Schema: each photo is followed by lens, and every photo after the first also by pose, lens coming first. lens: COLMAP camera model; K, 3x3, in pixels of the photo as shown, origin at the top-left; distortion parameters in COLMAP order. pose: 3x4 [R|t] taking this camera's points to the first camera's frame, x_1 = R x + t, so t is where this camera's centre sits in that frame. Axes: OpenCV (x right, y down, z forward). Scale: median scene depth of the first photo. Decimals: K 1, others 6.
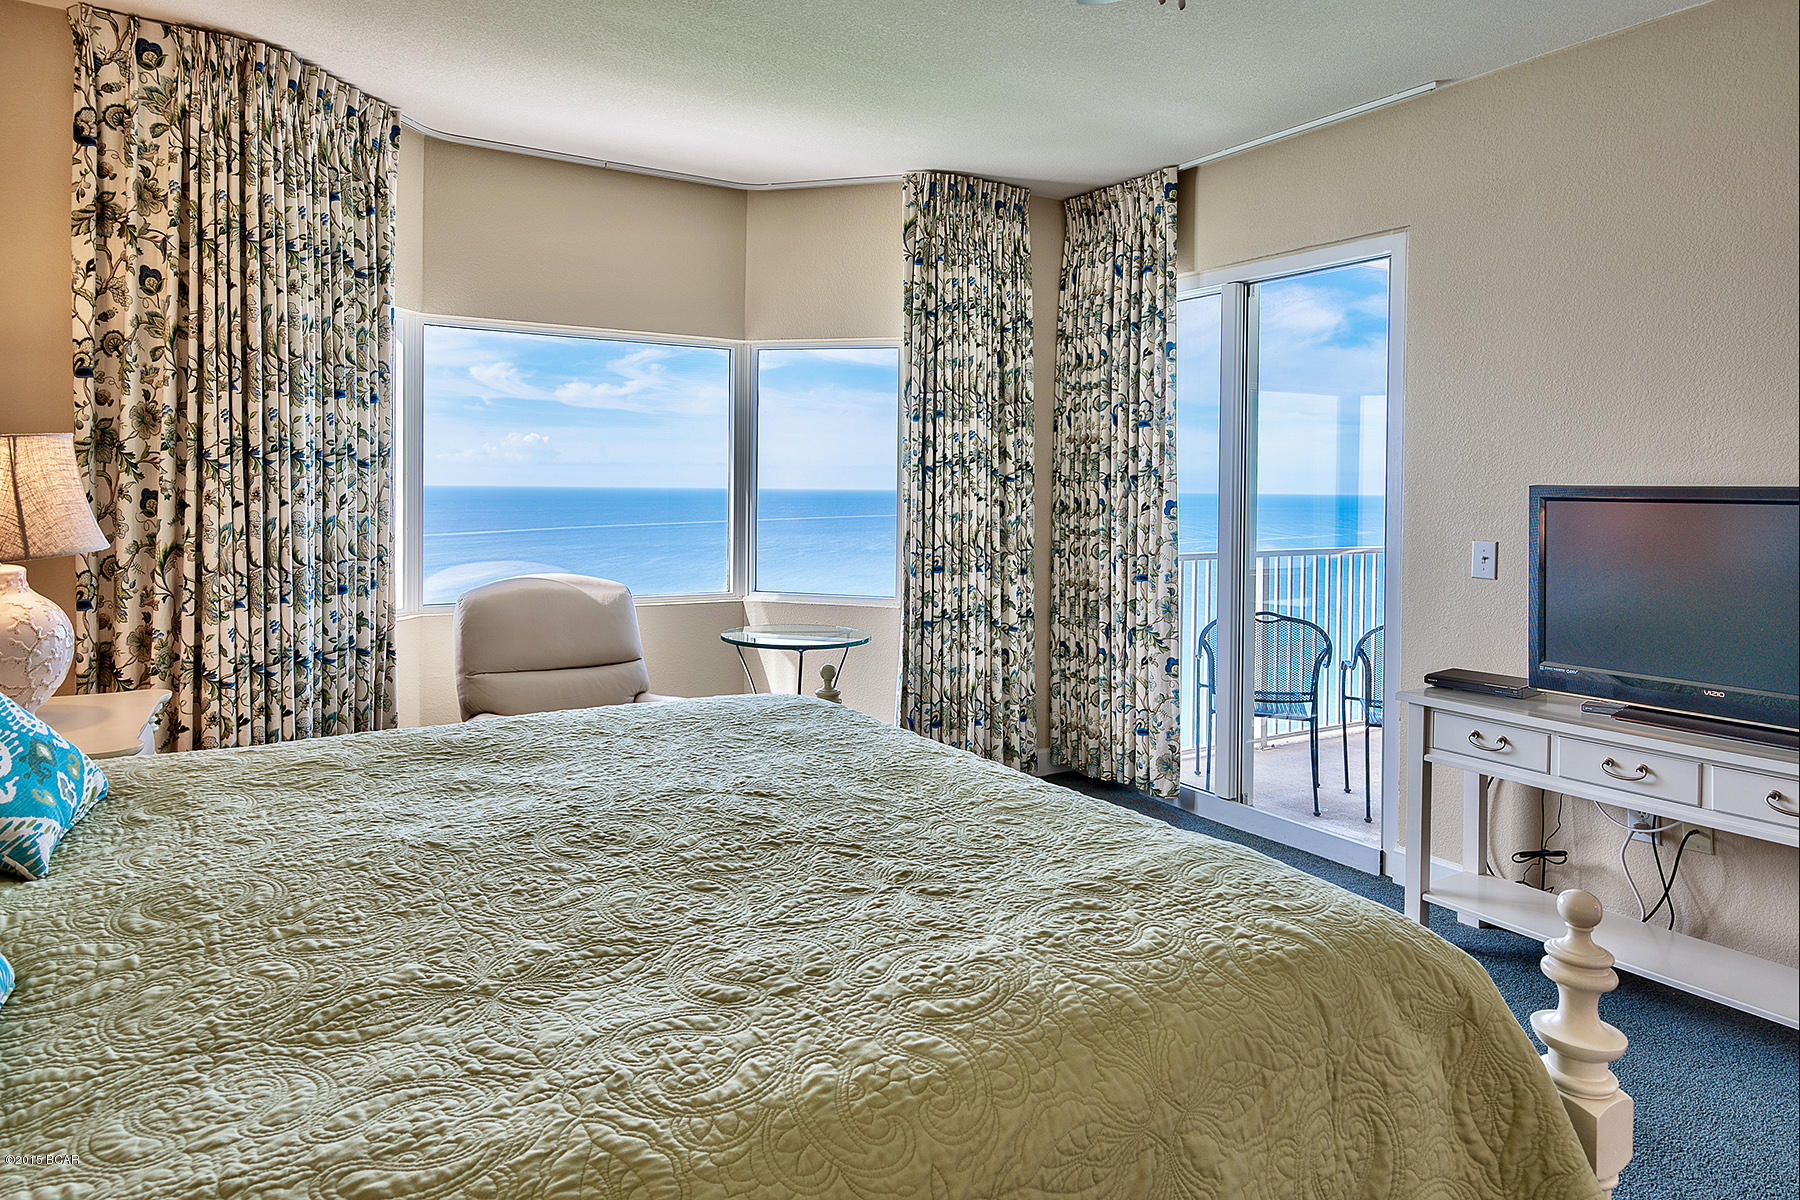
lens RADIAL K [[1070.1, 0, 861.4], [0, 1070.1, 604.8], [0, 0, 1]] dist [0.005135, 0.002475]
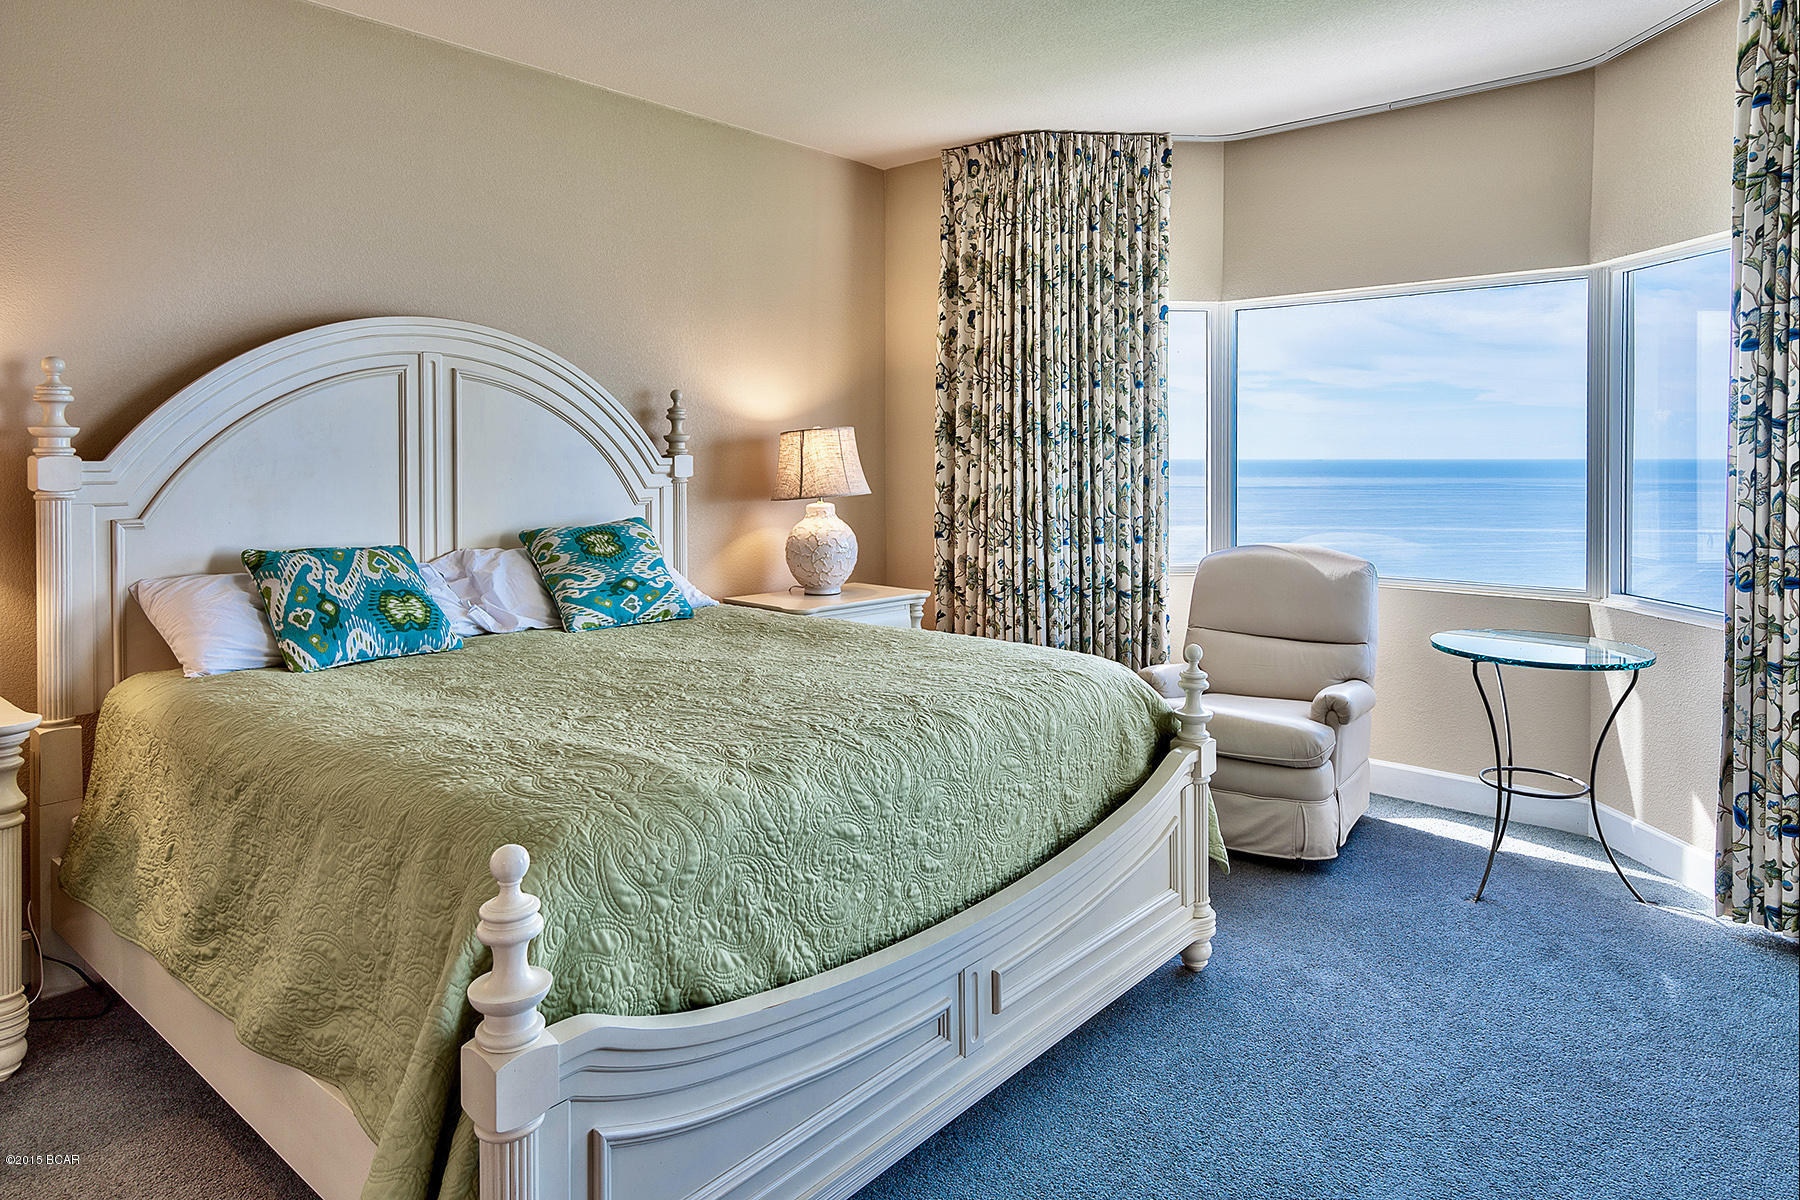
lens RADIAL K [[1070.1, 0, 861.4], [0, 1070.1, 604.8], [0, 0, 1]] dist [0.005135, 0.002475]
pose [[0.298375, 0.121545, -0.946678, 0.625833], [-0.103184, 0.990153, 0.094605, -0.029321], [0.948855, 0.069454, 0.307978, 0.353548]]
